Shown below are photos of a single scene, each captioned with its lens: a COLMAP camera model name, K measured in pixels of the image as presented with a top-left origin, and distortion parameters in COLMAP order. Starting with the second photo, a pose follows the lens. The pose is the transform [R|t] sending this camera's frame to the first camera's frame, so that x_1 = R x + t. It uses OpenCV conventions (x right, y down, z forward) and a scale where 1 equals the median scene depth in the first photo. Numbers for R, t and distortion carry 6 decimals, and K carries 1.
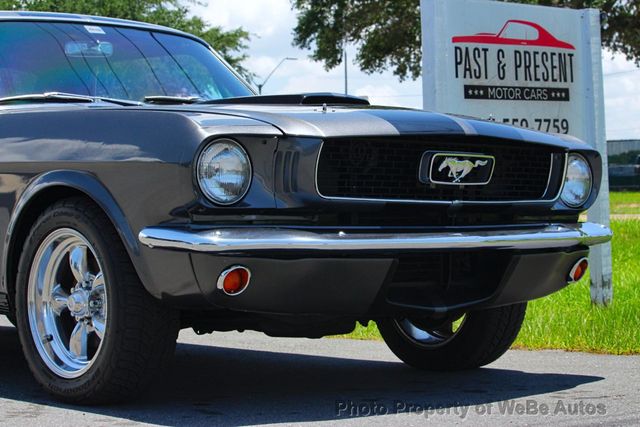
lens RADIAL K [[1645.7, 0, 319.7], [0, 1645.7, 212.5], [0, 0, 1]] dist [-0.393963, 0.563161]
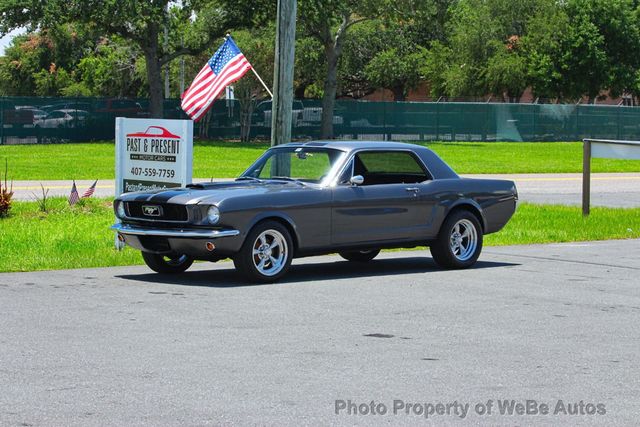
lens RADIAL K [[1645.7, 0, 319.7], [0, 1645.7, 212.5], [0, 0, 1]] dist [-0.393963, 0.563161]
pose [[-0.030477, 0.099039, -0.994617, 2.430625], [-0.040195, 0.994153, 0.100224, -0.237331], [0.998727, 0.043033, -0.026317, 1.288360]]
